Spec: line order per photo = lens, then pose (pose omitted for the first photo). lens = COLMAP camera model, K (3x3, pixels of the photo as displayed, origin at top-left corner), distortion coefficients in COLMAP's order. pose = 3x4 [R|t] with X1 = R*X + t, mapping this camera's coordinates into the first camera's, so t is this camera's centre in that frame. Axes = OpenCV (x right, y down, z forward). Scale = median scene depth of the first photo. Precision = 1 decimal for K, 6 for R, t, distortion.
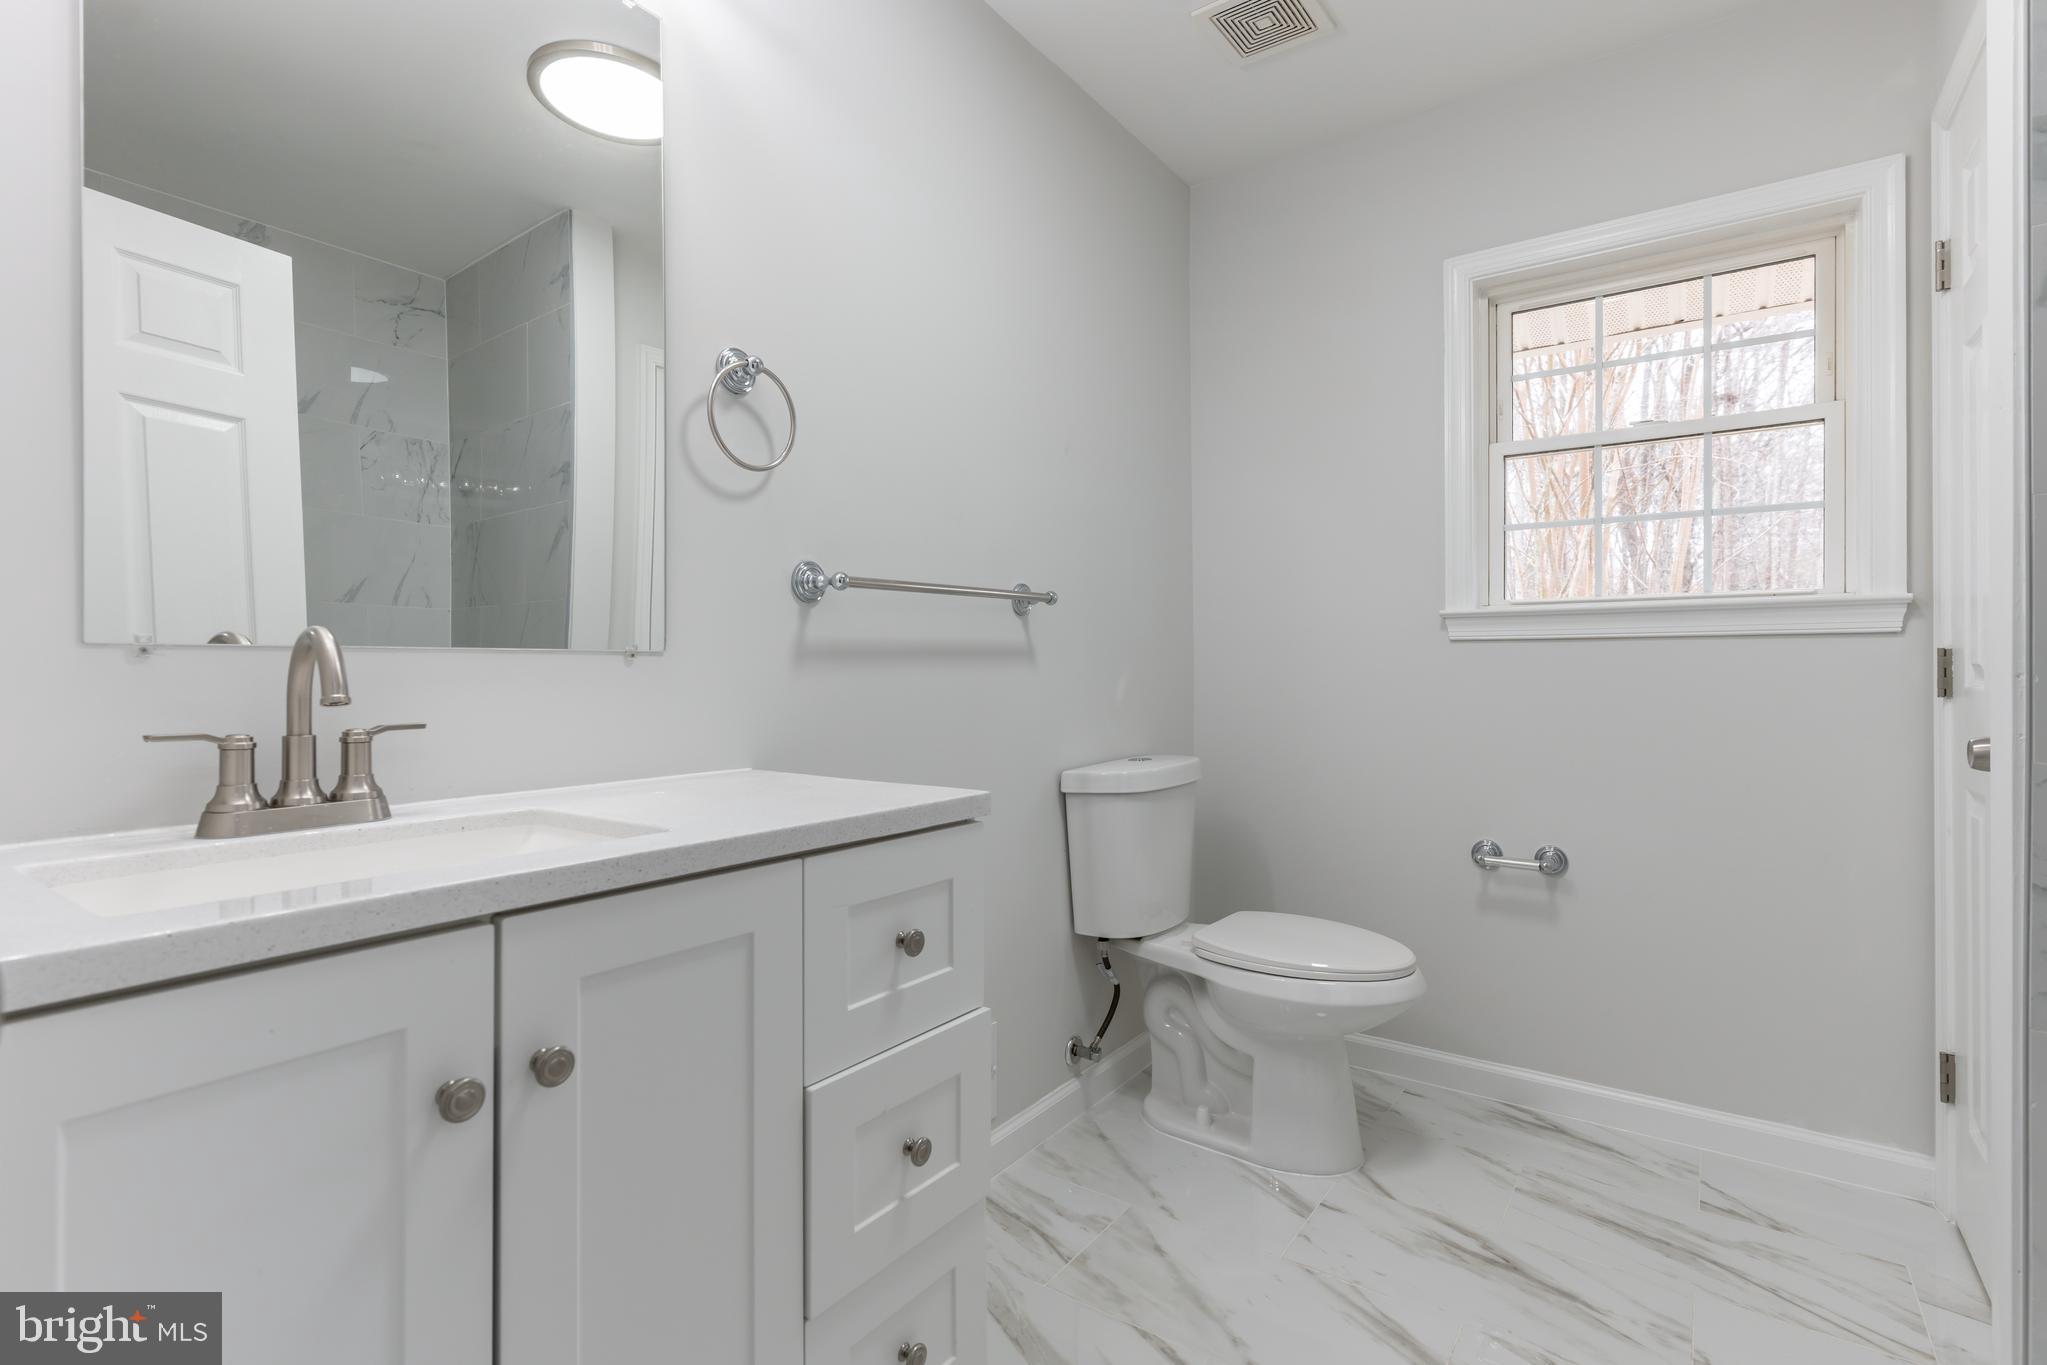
lens RADIAL K [[961.0, 0, 1020.9], [0, 961.0, 670.0], [0, 0, 1]] dist [0.000264, 0.000103]
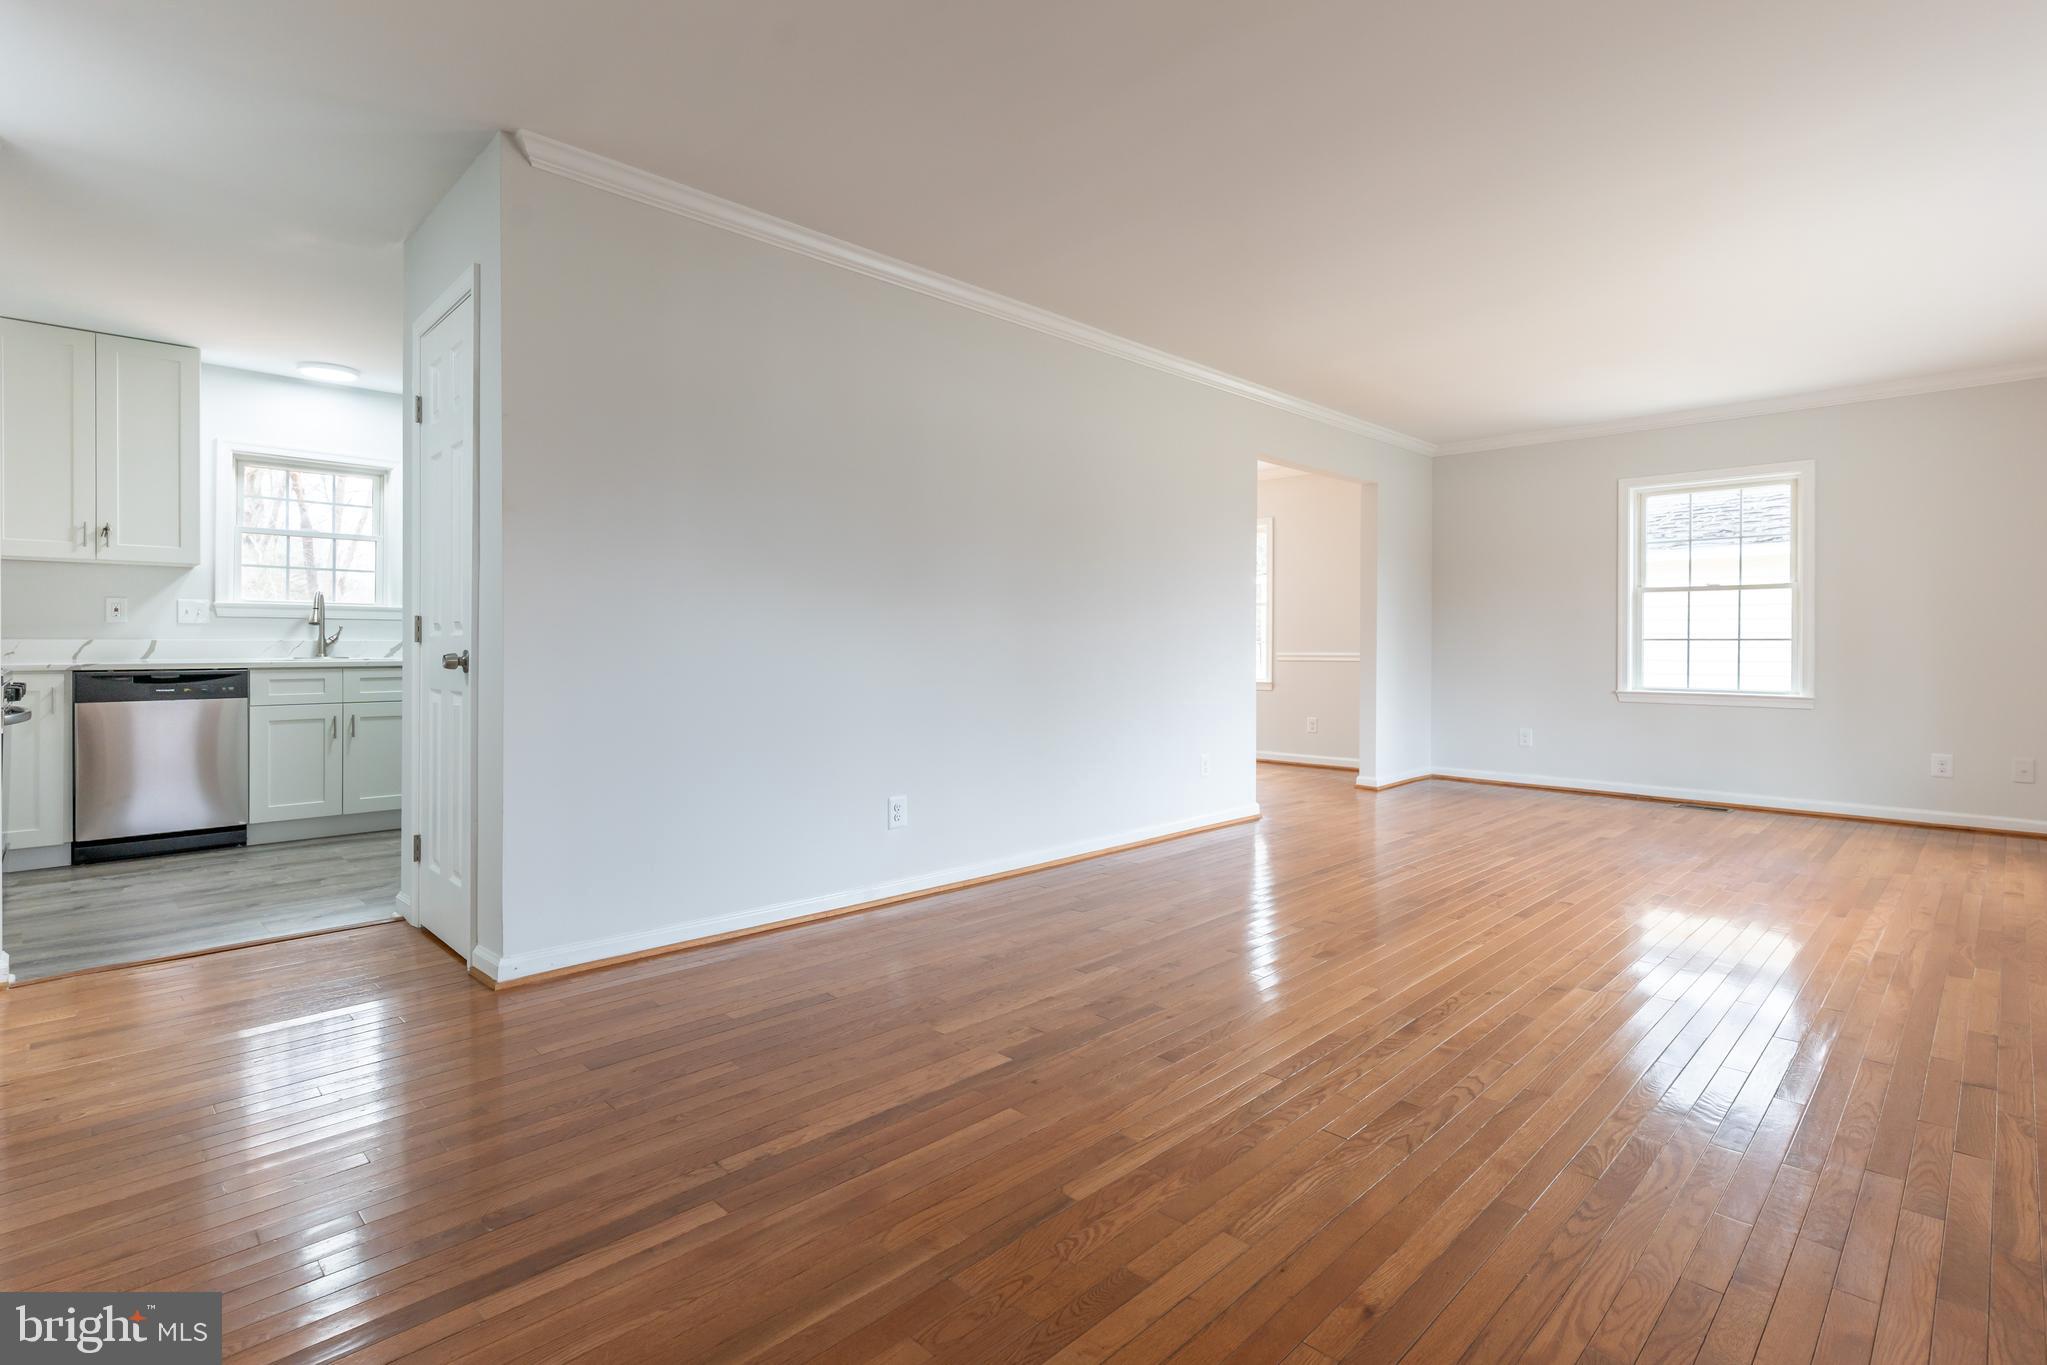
lens RADIAL K [[979.5, 0, 1024.7], [0, 979.5, 642.1], [0, 0, 1]] dist [-0.004571, -0.000232]
pose [[0.171469, -0.001793, 0.985188, -1.502100], [0.001660, 0.999997, 0.001531, 0.023384], [-0.985188, 0.001373, 0.171472, -1.223638]]
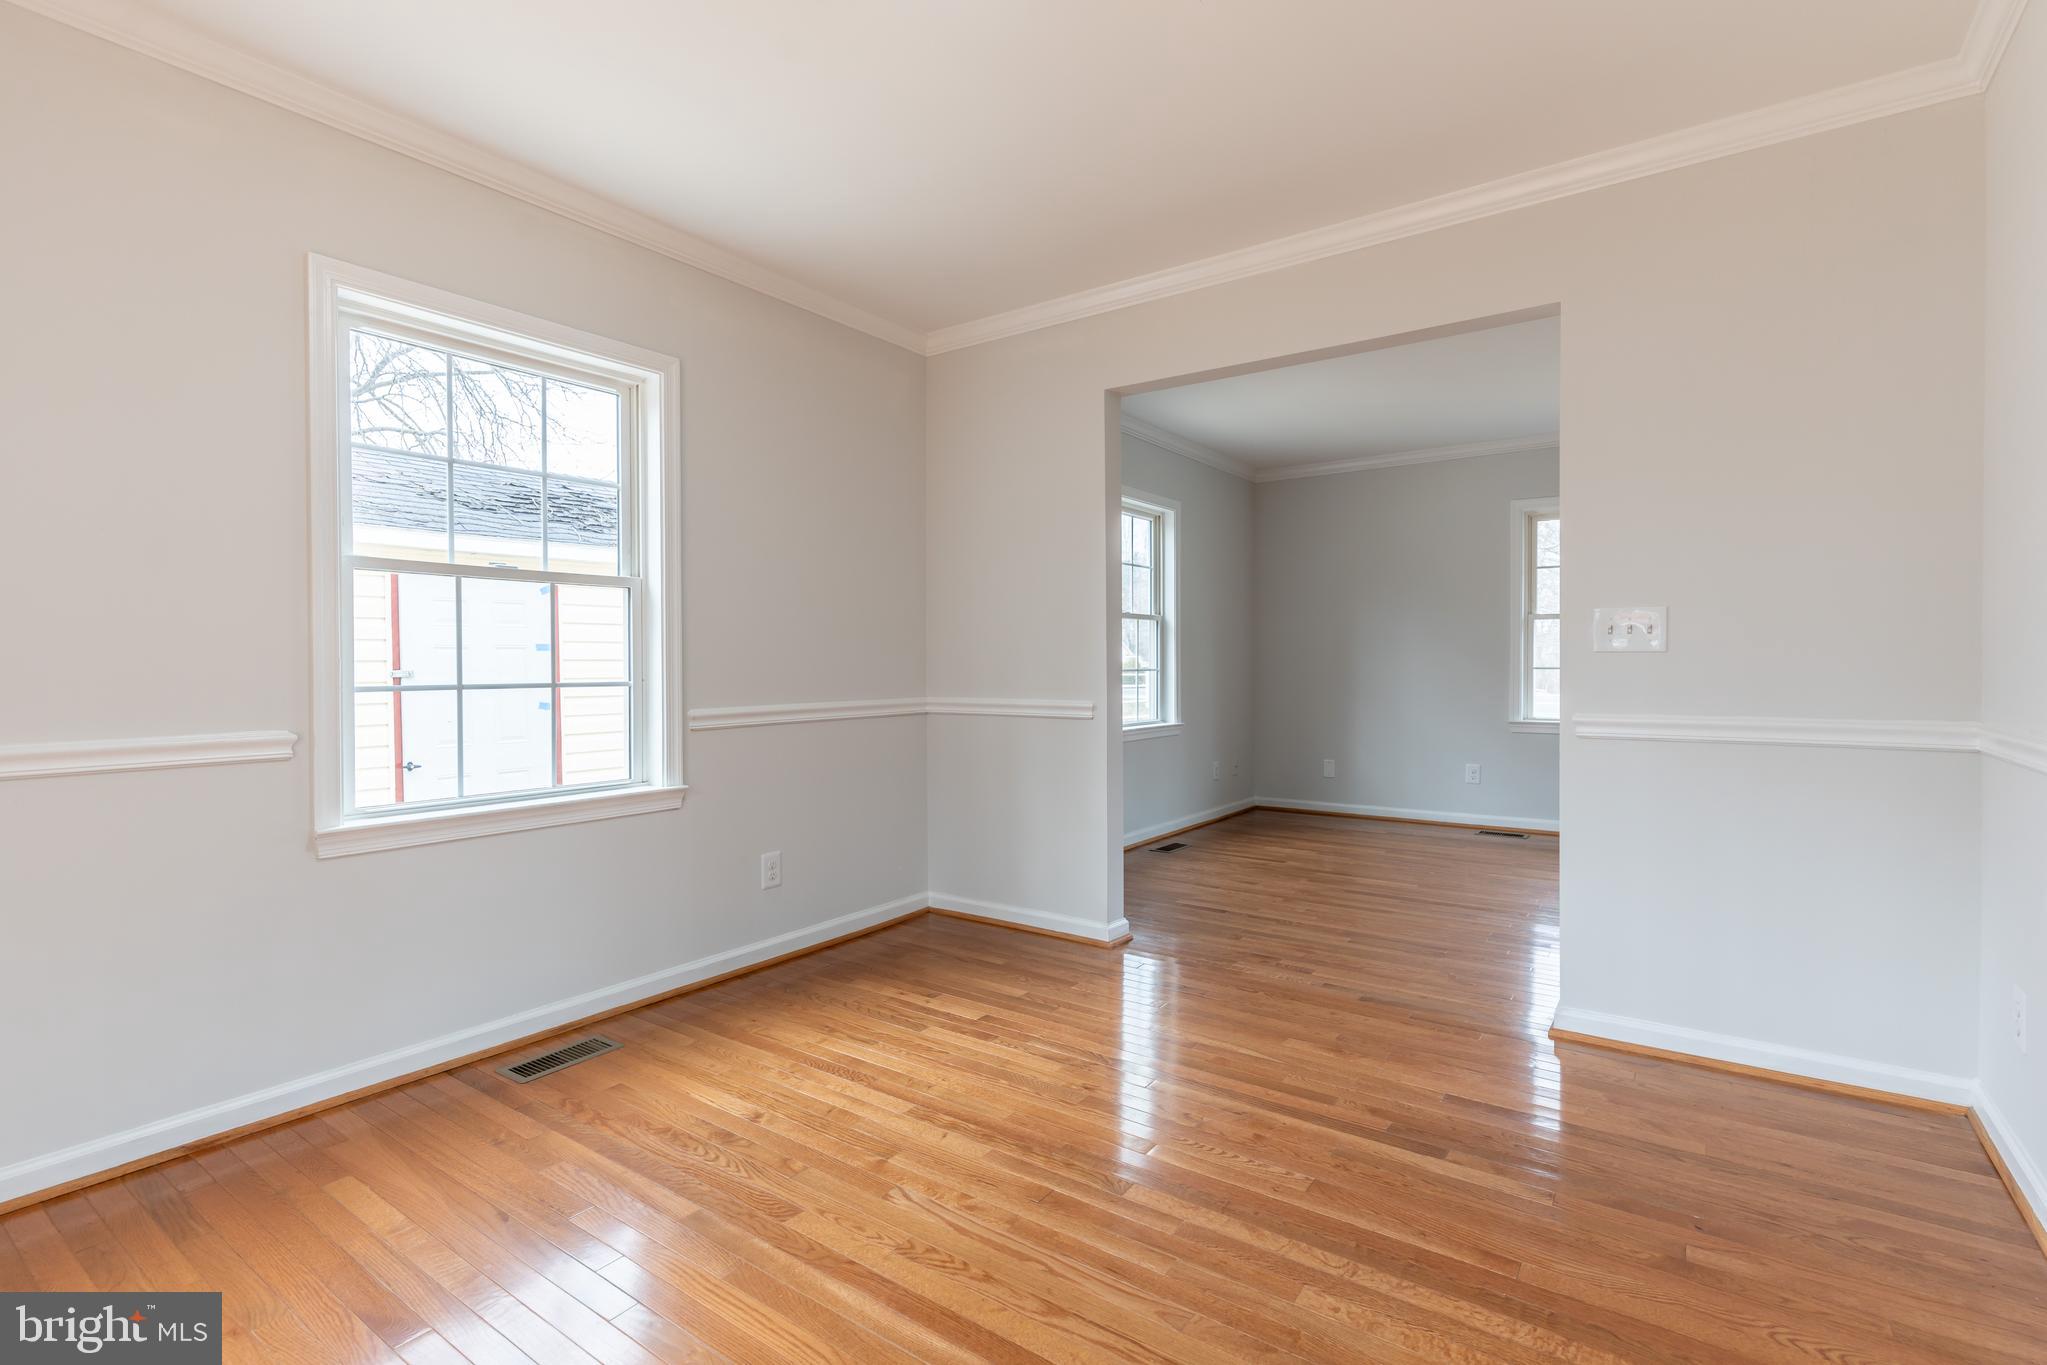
lens RADIAL K [[961.0, 0, 1020.9], [0, 961.0, 670.0], [0, 0, 1]] dist [0.000264, 0.000103]
pose [[-0.999995, -0.001997, -0.002348, 5.106146], [-0.002015, 0.999970, 0.007523, -0.064272], [0.002333, 0.007527, -0.999969, -1.745336]]
